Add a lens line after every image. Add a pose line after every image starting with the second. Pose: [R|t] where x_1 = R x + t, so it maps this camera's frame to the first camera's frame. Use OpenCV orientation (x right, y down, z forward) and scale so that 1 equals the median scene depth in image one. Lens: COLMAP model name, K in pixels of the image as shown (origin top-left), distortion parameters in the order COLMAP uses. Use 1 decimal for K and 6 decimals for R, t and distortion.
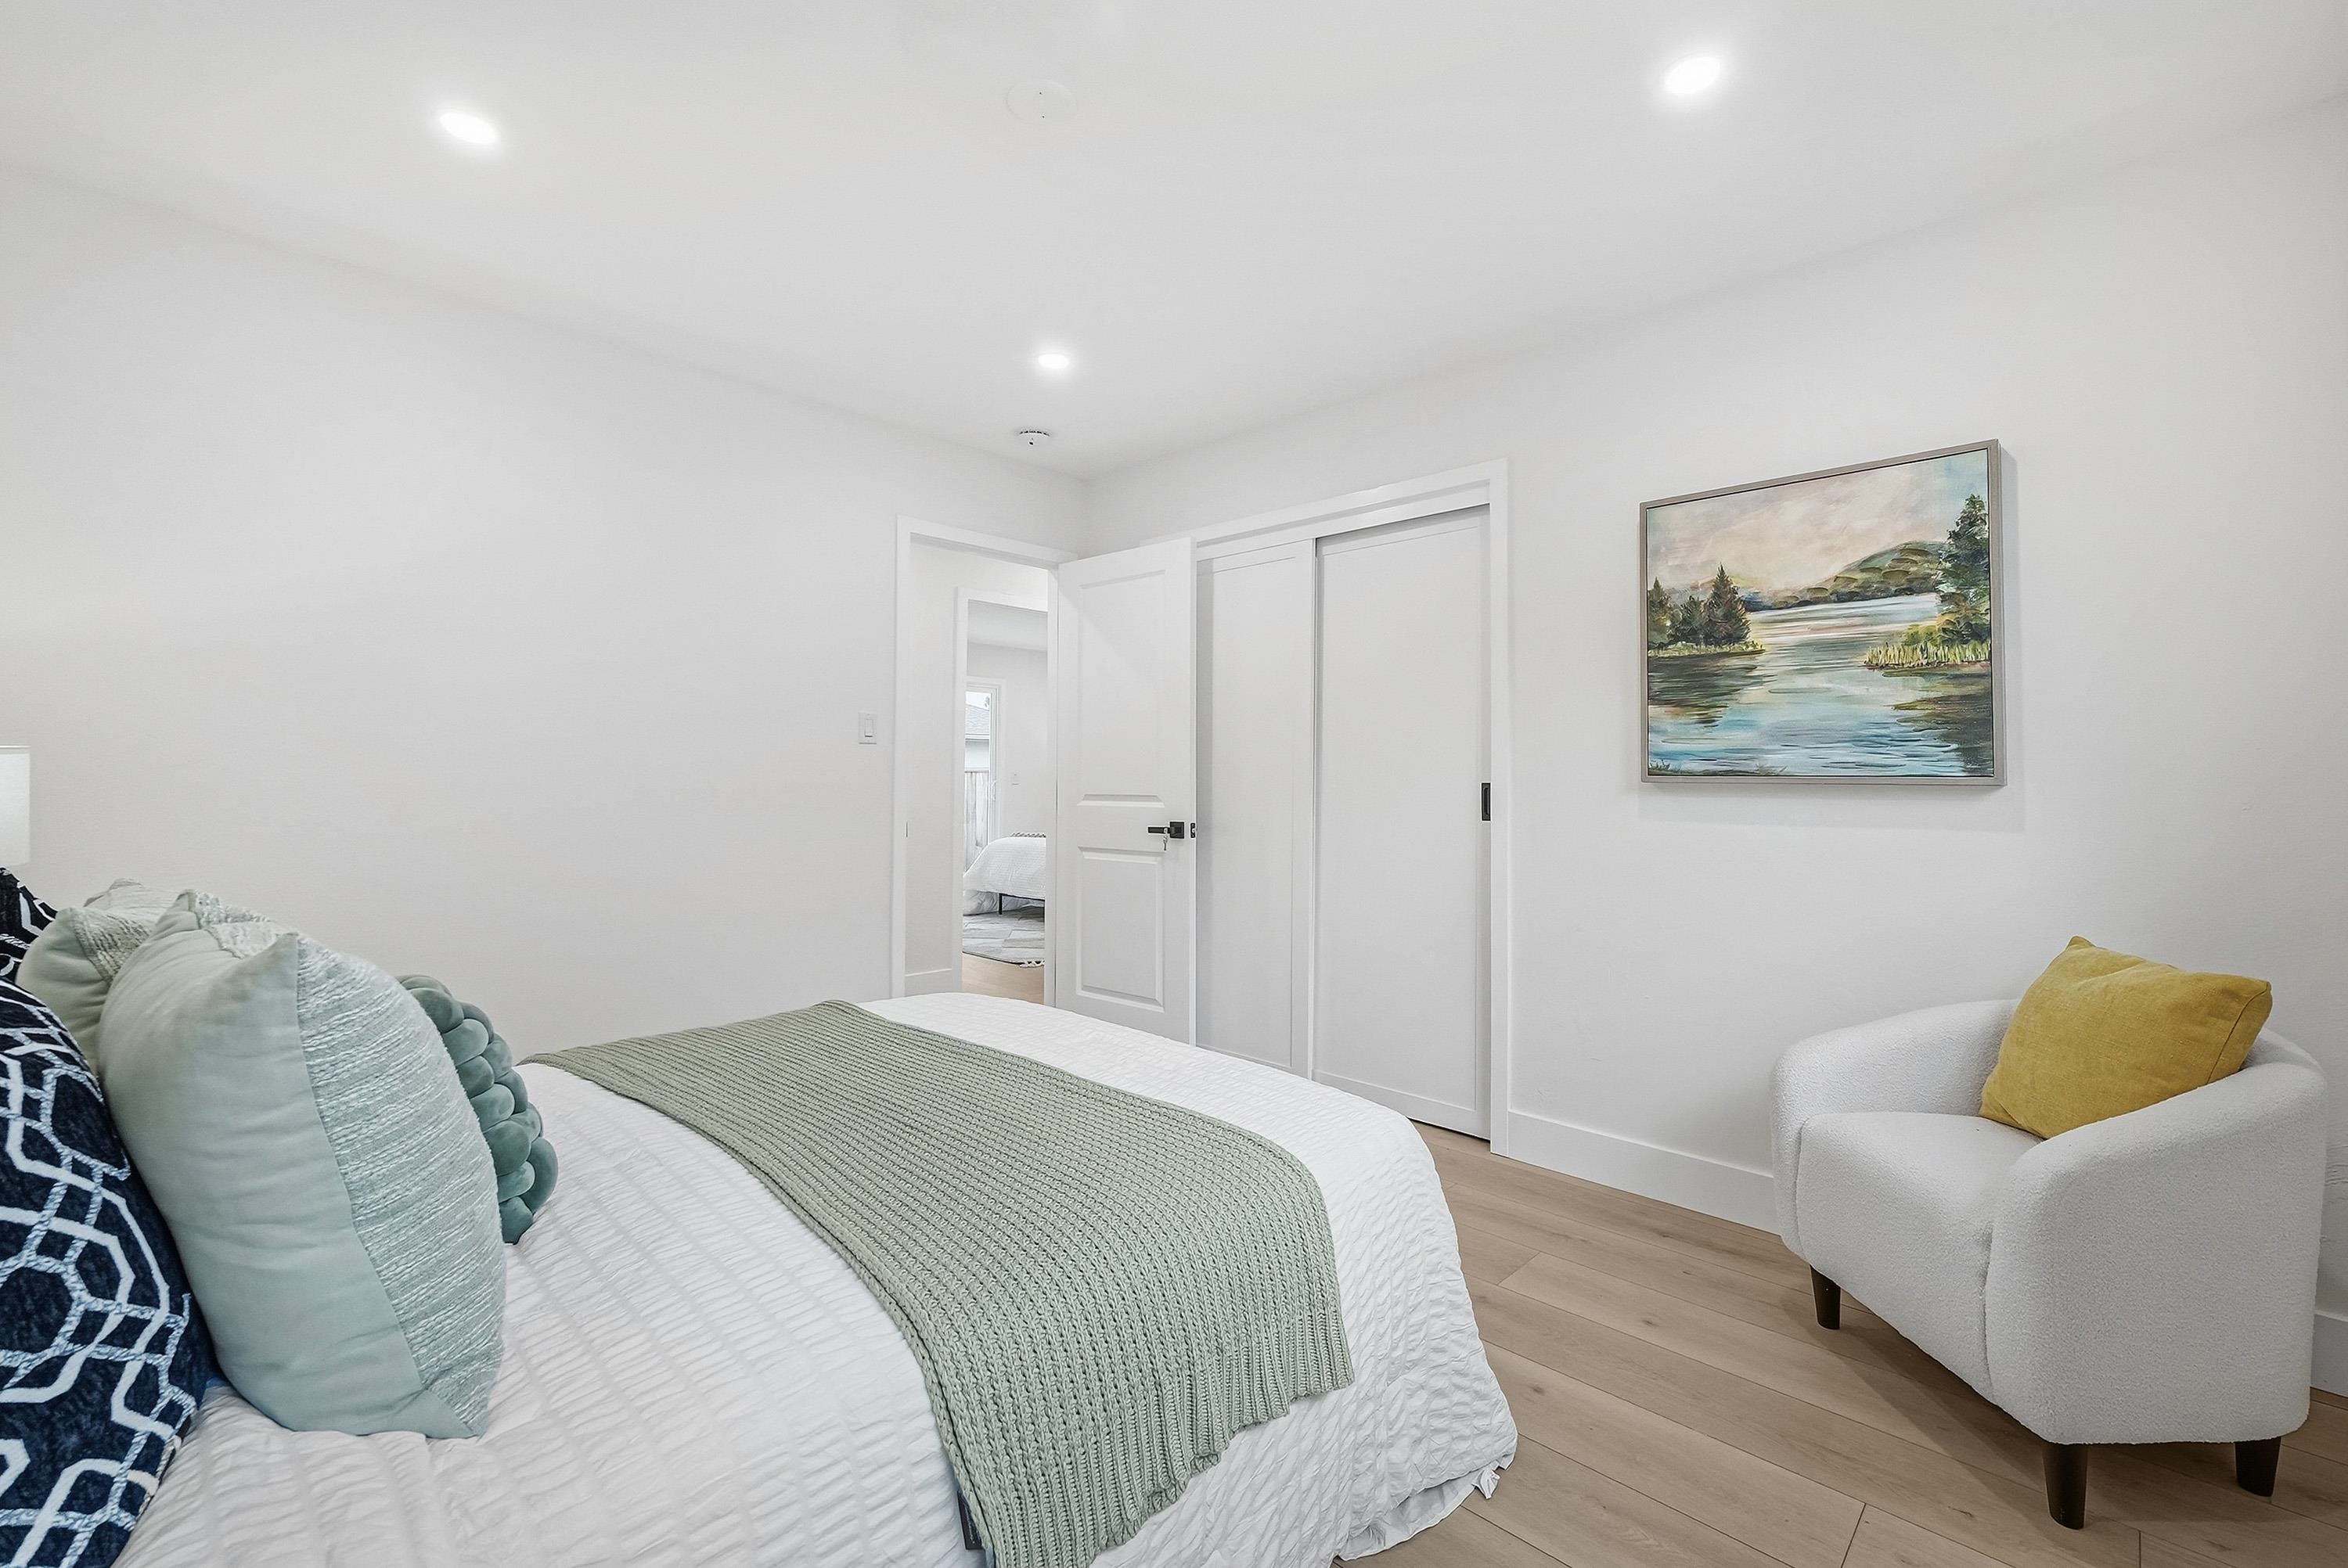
lens RADIAL K [[973.0, 0, 1182.7], [0, 973.0, 779.8], [0, 0, 1]] dist [-0.001359, 0.000679]
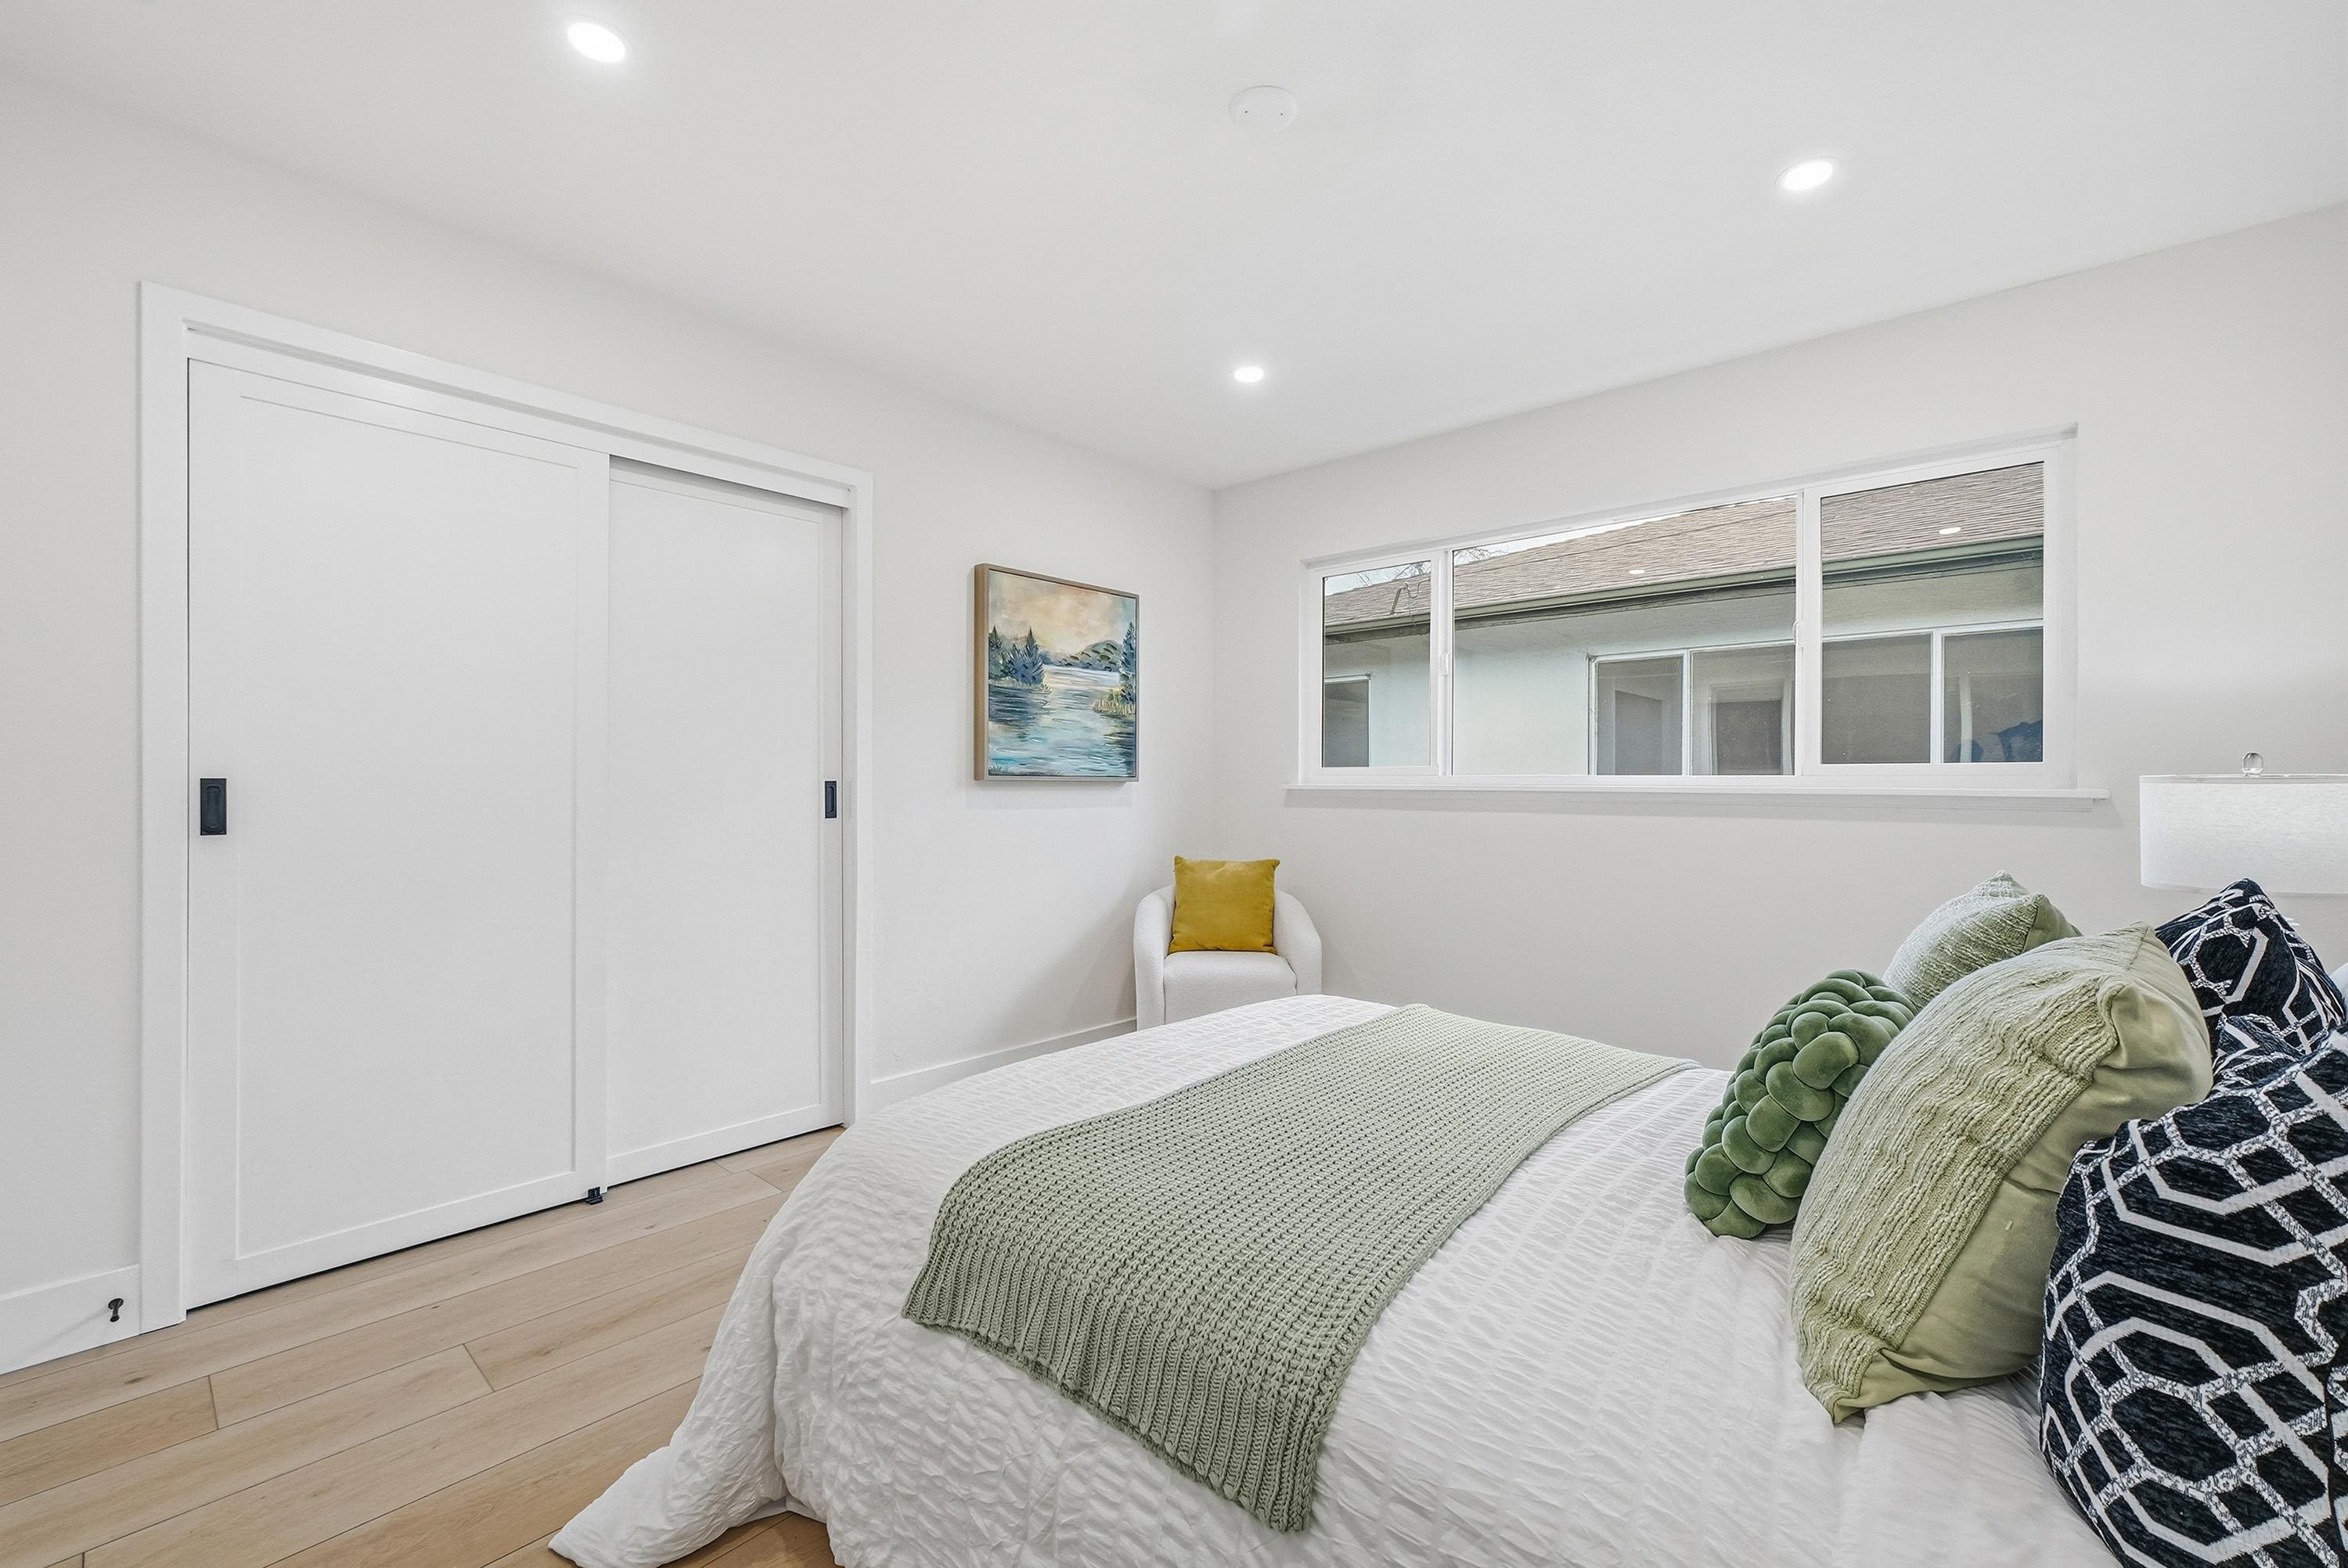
lens RADIAL K [[973.0, 0, 1179.0], [0, 973.0, 791.6], [0, 0, 1]] dist [-0.001359, 0.000679]
pose [[-0.025547, -0.028287, 0.999273, -0.903755], [-0.012517, 0.999530, 0.027974, -0.024059], [-0.999595, -0.011793, -0.025889, 0.842063]]
